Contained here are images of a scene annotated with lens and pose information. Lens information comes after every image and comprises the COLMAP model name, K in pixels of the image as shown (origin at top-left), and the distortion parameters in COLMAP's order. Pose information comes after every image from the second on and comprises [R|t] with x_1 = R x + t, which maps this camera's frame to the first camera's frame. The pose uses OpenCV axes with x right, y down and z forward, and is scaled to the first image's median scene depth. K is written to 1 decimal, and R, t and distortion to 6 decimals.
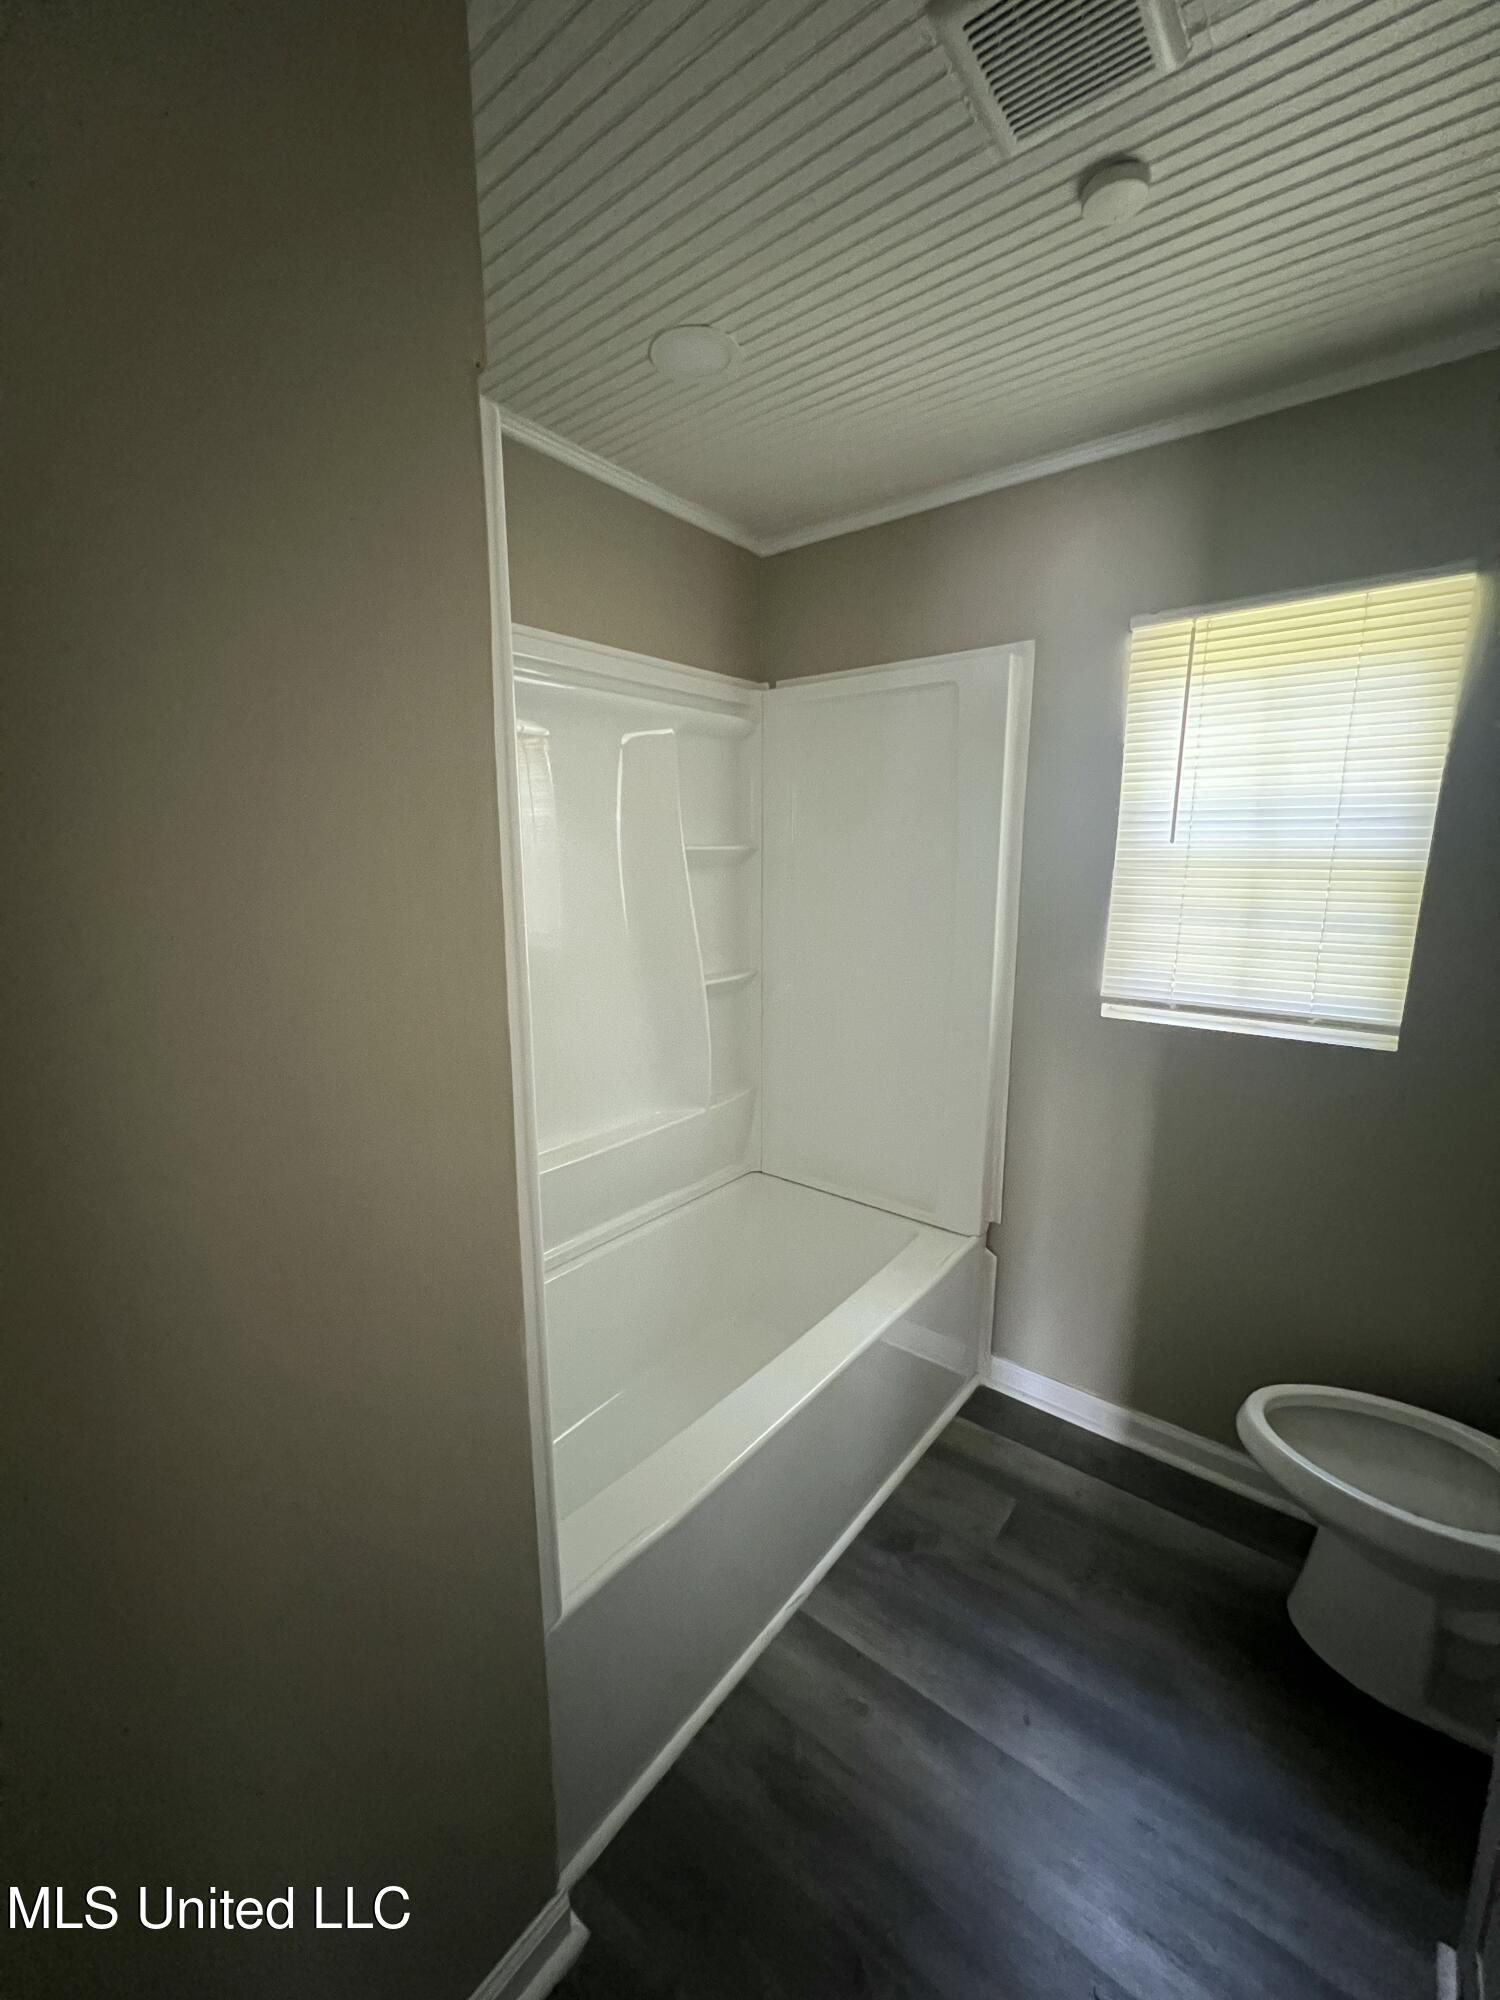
lens RADIAL K [[811.5, 0, 756.9], [0, 811.5, 995.4], [0, 0, 1]] dist [0.001843, 0.001304]
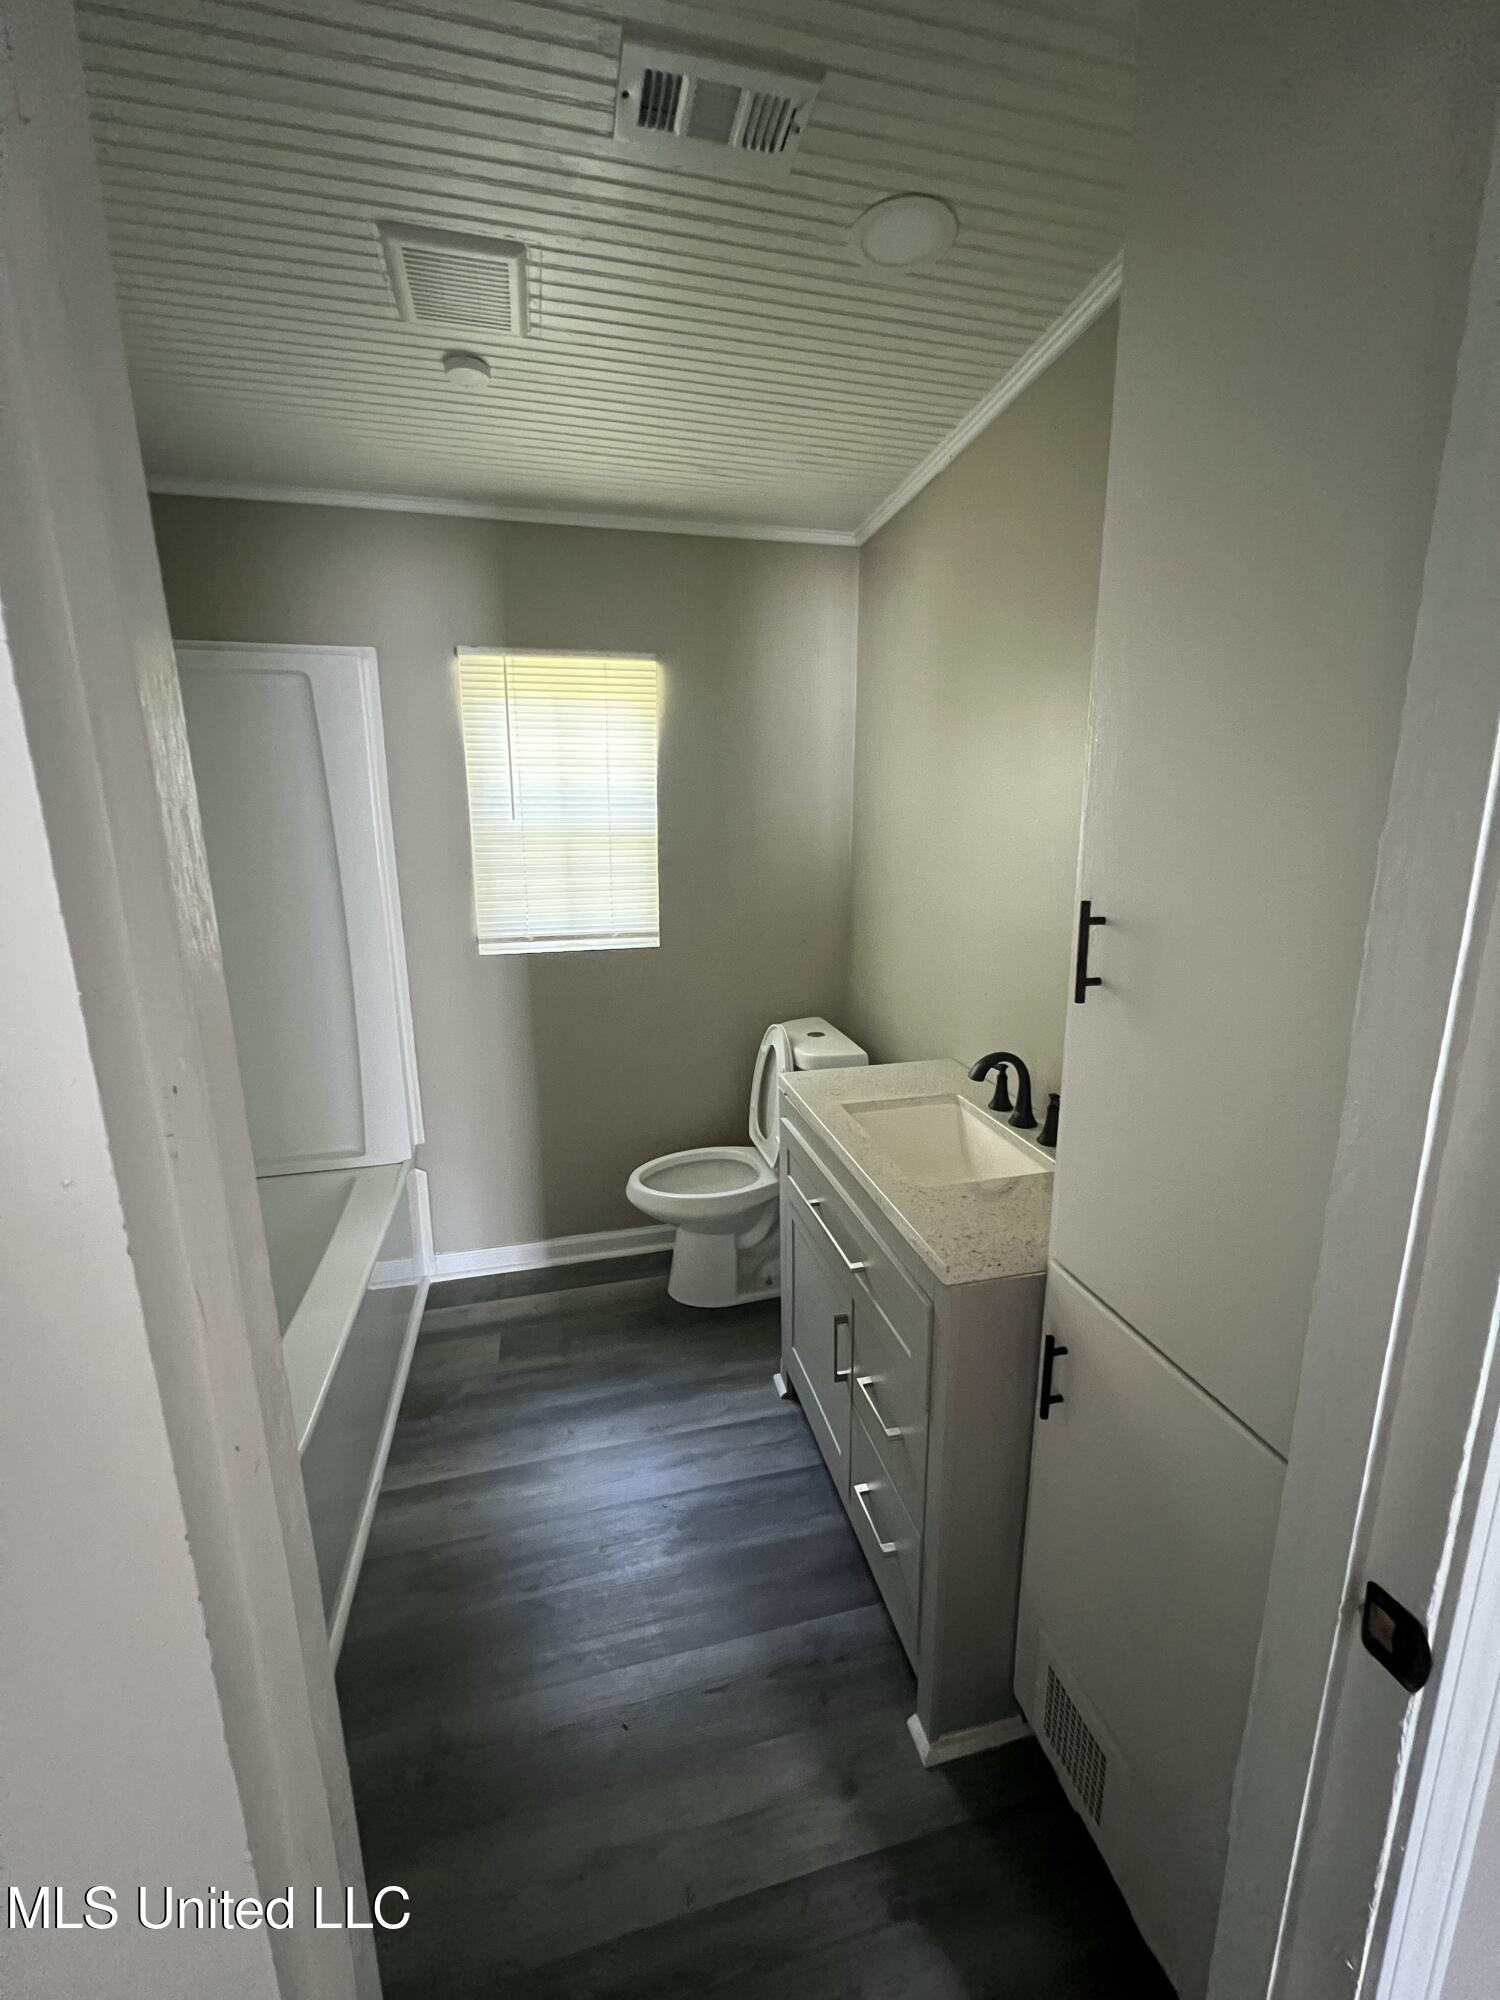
lens RADIAL K [[811.5, 0, 755.8], [0, 811.5, 989.5], [0, 0, 1]] dist [0.001843, 0.001304]
pose [[0.599867, -0.171149, 0.781580, -0.367095], [0.147151, 0.983790, 0.102490, 0.013746], [-0.786452, 0.053530, 0.615328, -0.149331]]
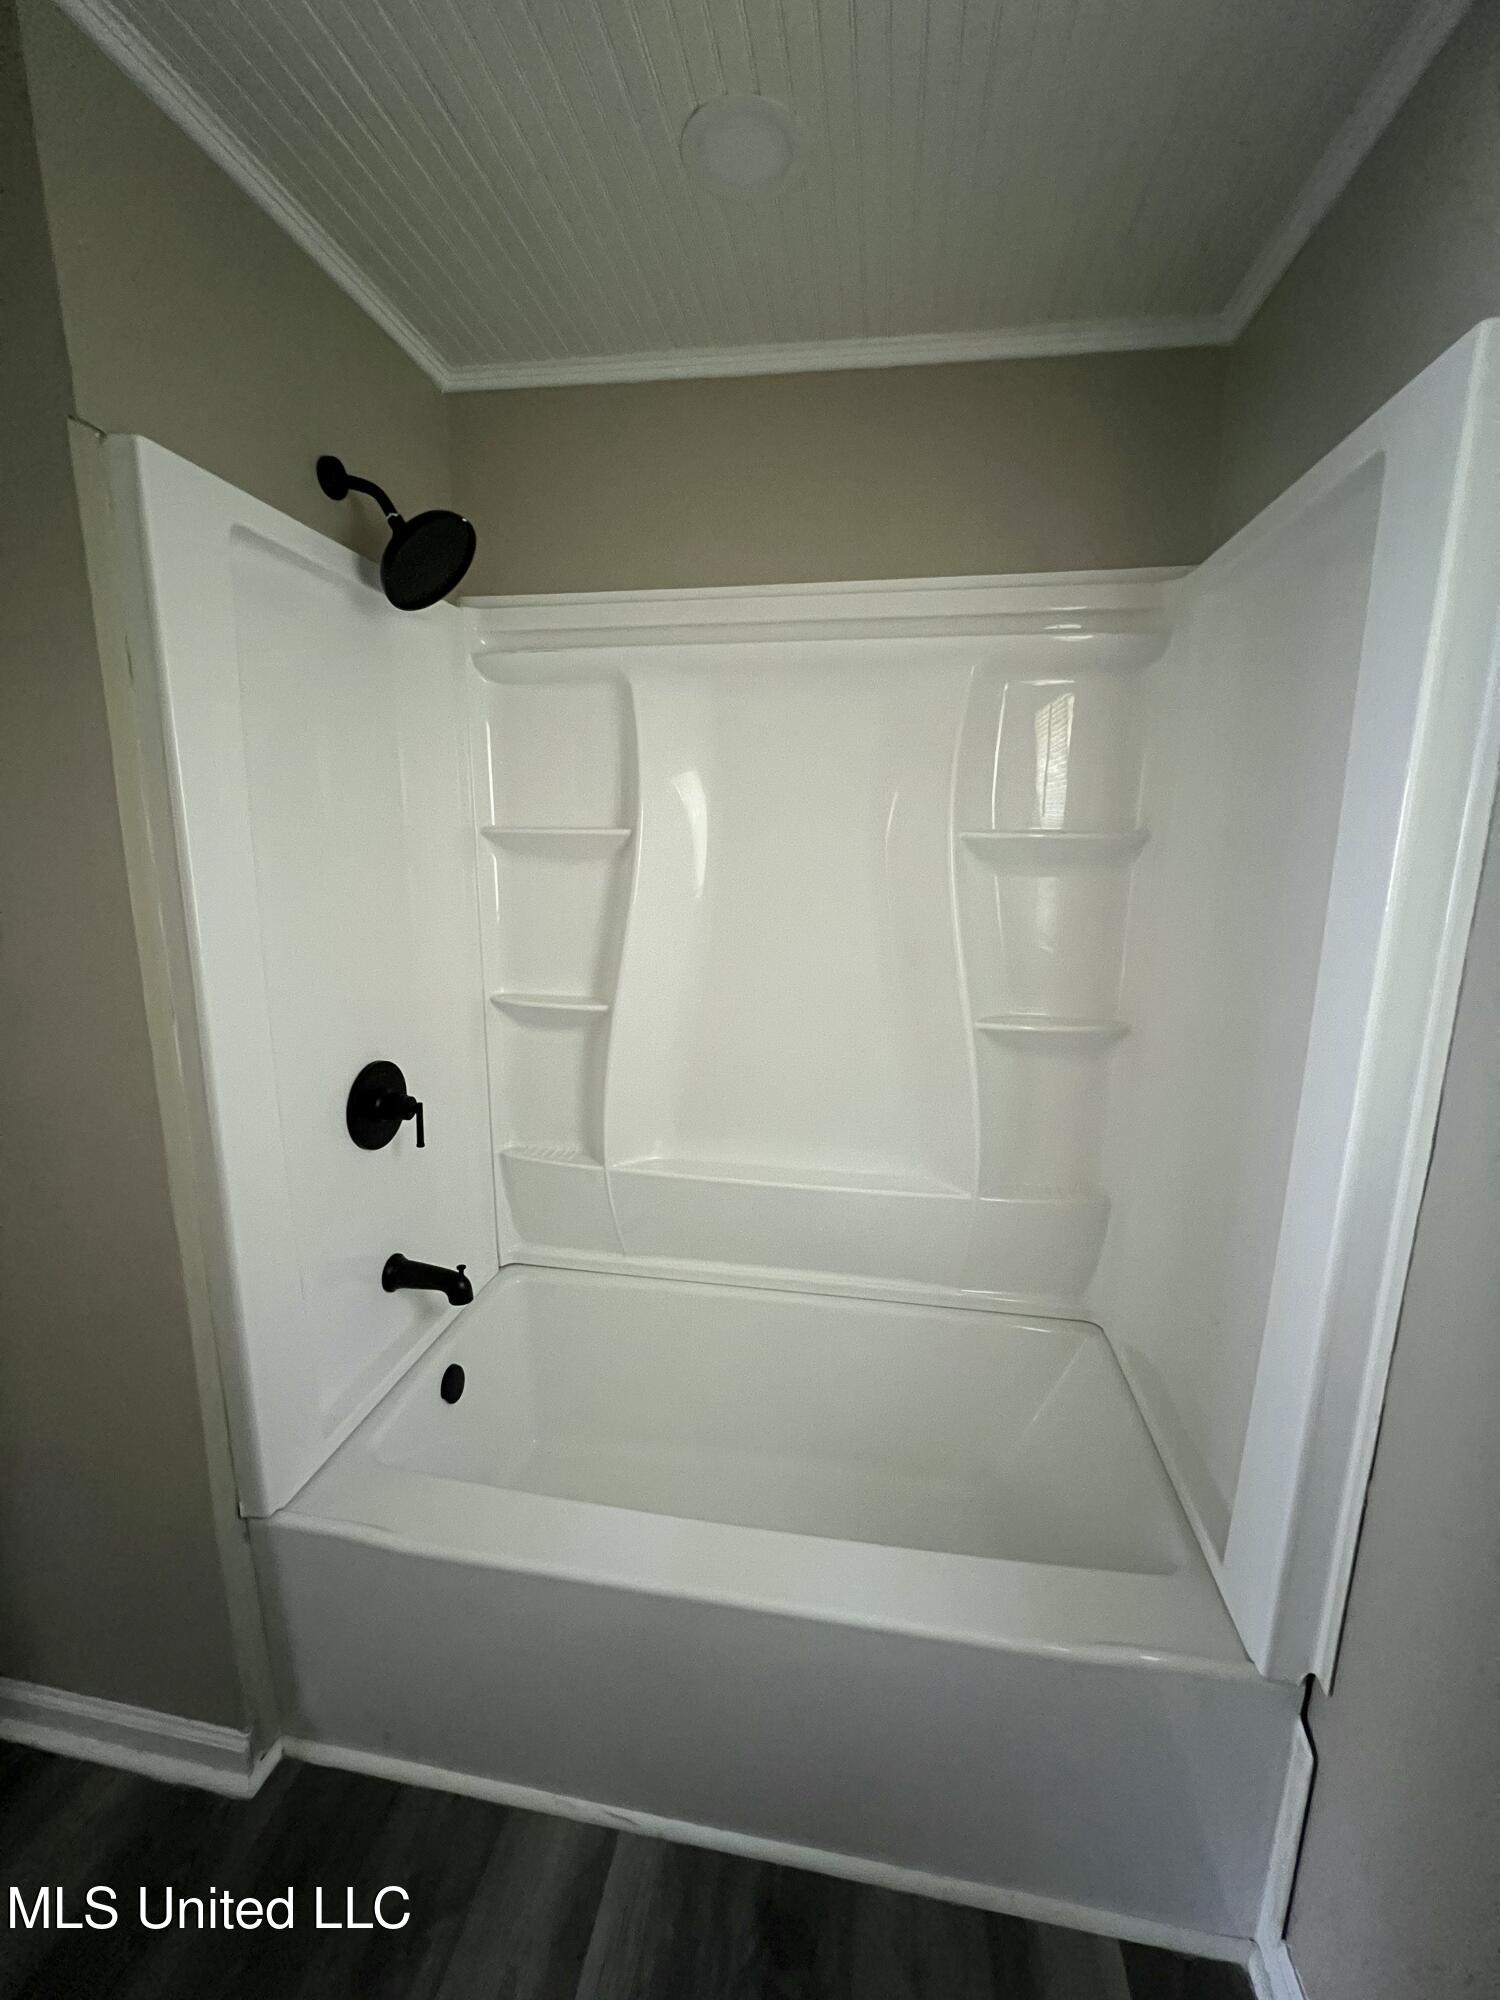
lens RADIAL K [[811.5, 0, 750.7], [0, 811.5, 1001.7], [0, 0, 1]] dist [0.001843, 0.001304]
pose [[0.490120, 0.186023, -0.851574, 0.558044], [-0.174931, 0.978077, 0.112977, -0.102458], [0.853922, 0.093594, 0.511916, 0.580179]]
